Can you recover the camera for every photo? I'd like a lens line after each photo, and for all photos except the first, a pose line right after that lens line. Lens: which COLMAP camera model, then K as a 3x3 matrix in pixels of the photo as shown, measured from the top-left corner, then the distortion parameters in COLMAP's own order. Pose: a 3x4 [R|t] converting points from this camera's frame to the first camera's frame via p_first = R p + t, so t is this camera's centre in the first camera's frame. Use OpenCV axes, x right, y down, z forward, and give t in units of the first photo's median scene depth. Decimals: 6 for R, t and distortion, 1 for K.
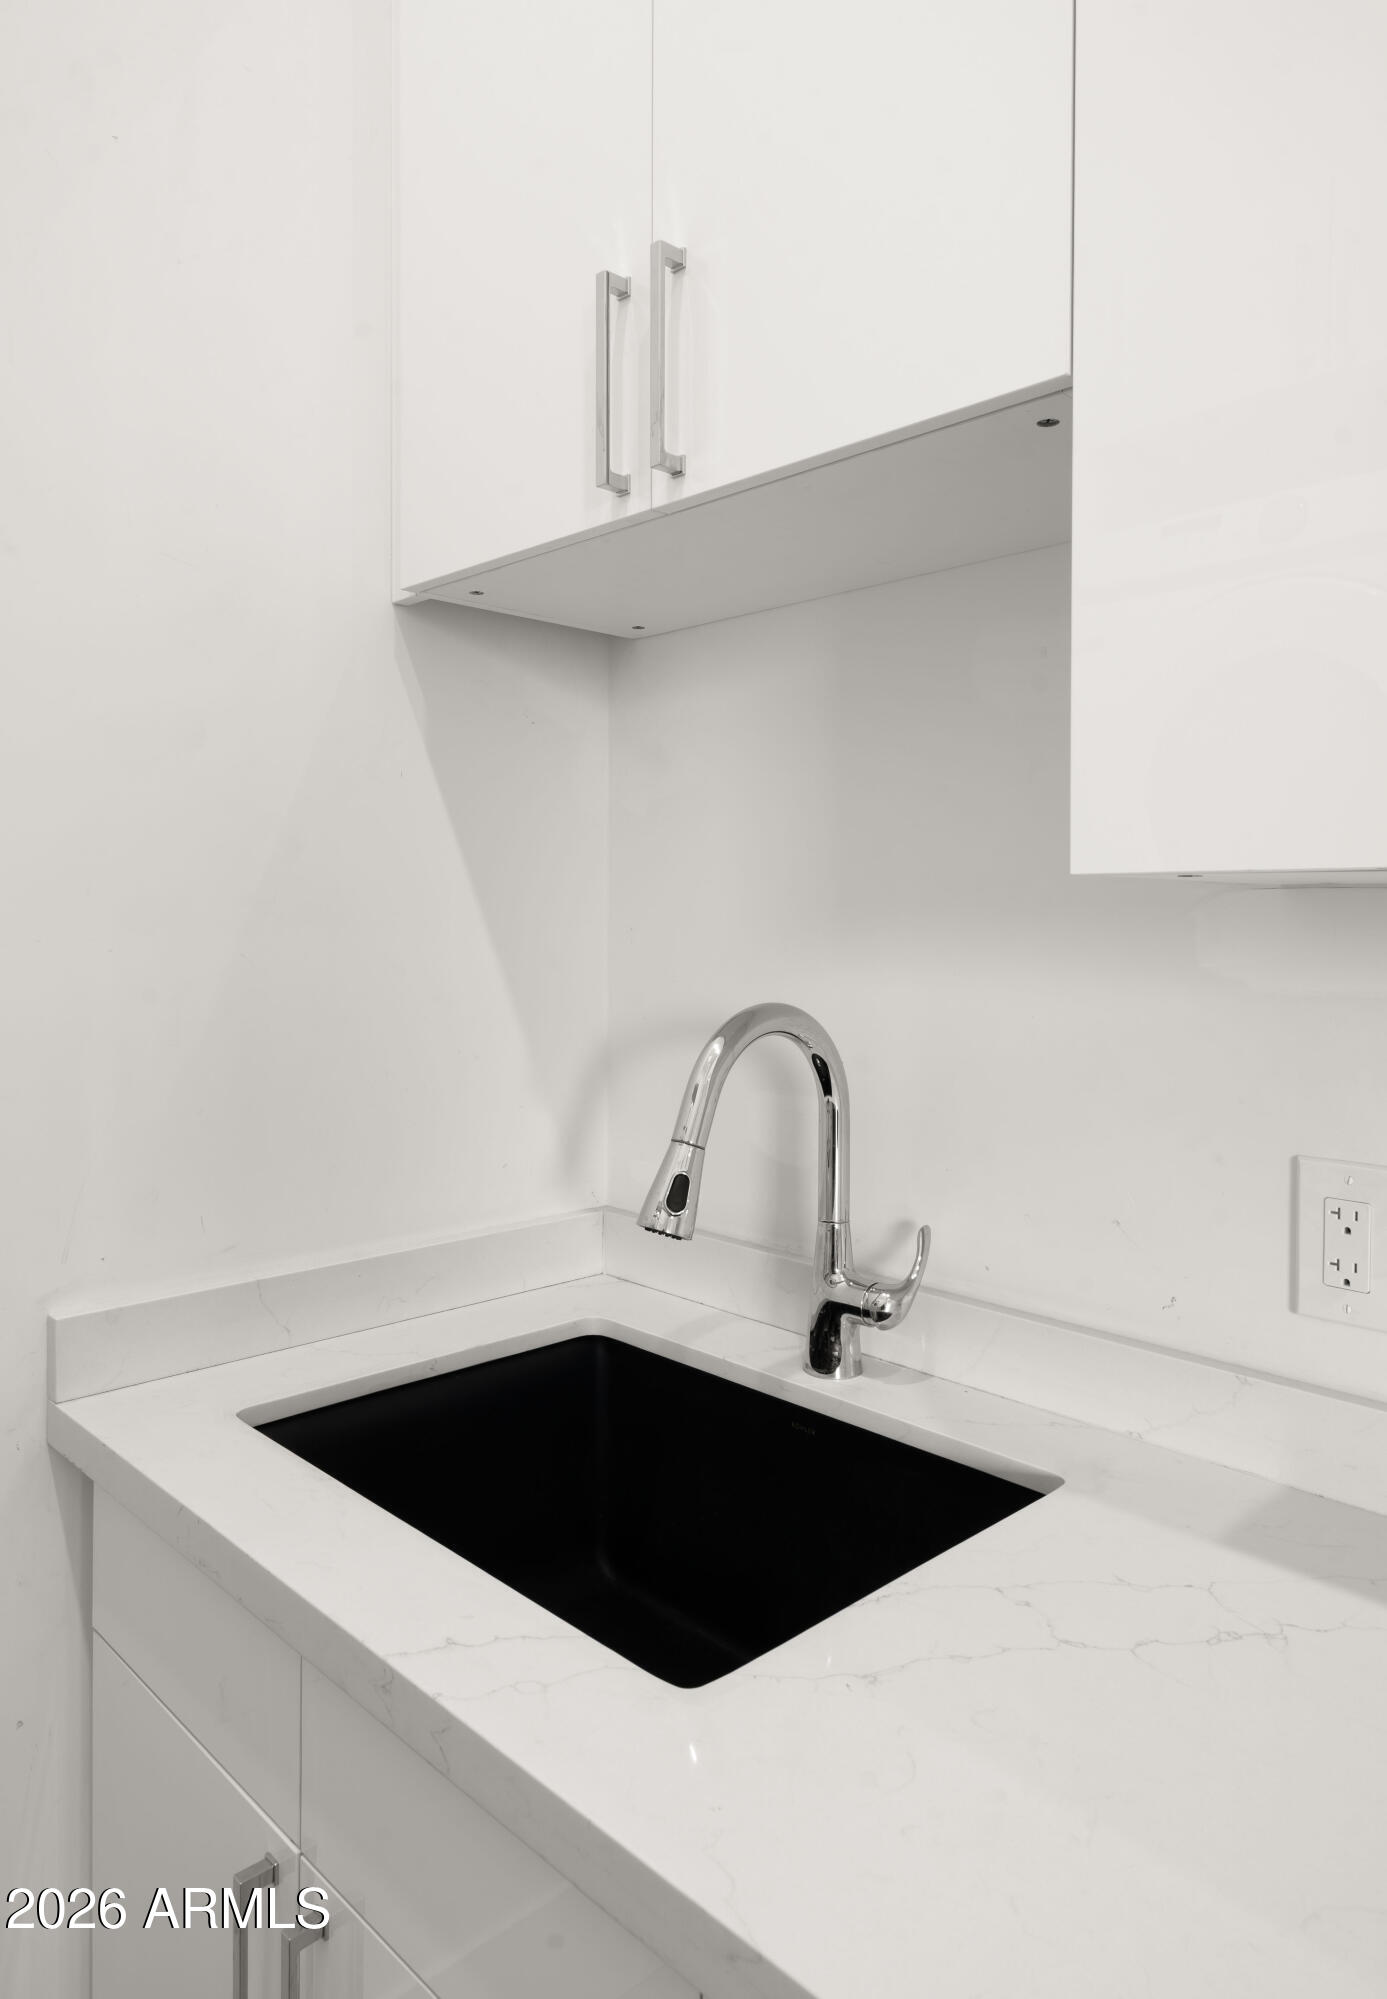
lens RADIAL K [[1282.3, 0, 695.3], [0, 1282.3, 990.2], [0, 0, 1]] dist [0.007817, 0.000394]
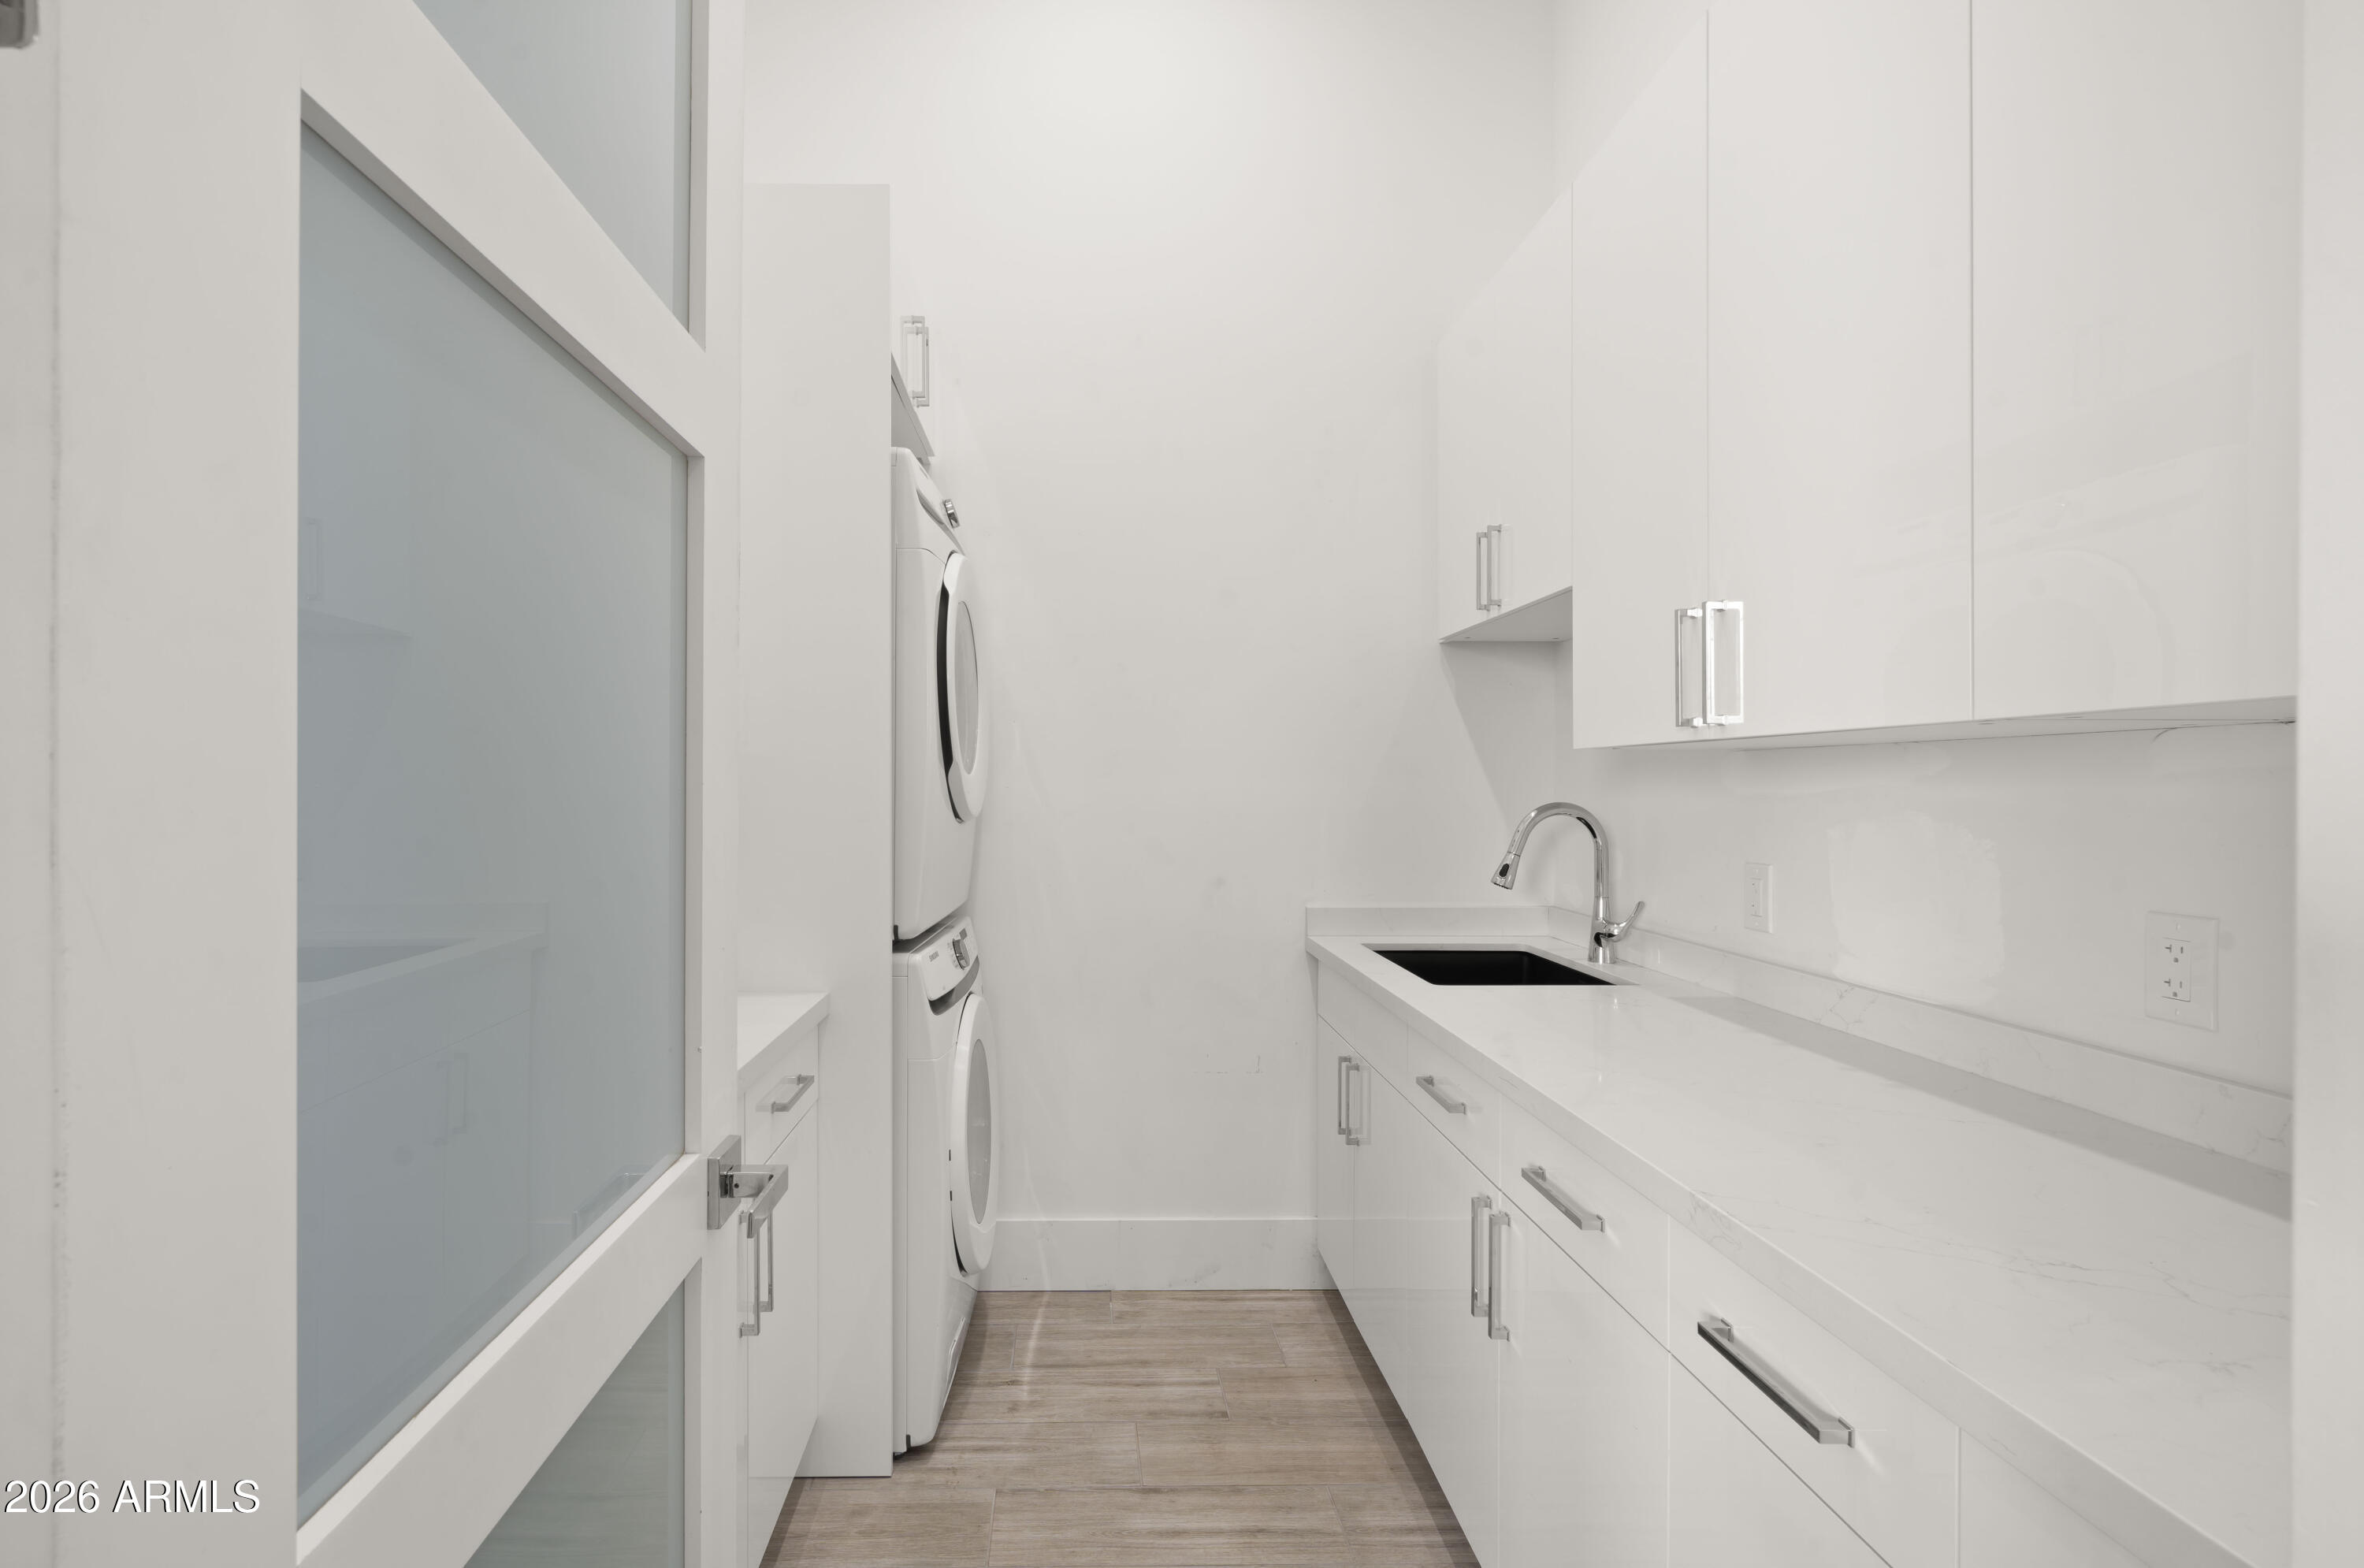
lens RADIAL K [[956.2, 0, 1179.7], [0, 956.2, 798.3], [0, 0, 1]] dist [-0.000754, -0.000025]
pose [[0.765817, -0.005994, -0.643030, 0.689504], [-0.017097, 0.999413, -0.029678, 0.072926], [0.642831, 0.033722, 0.765266, -0.880125]]
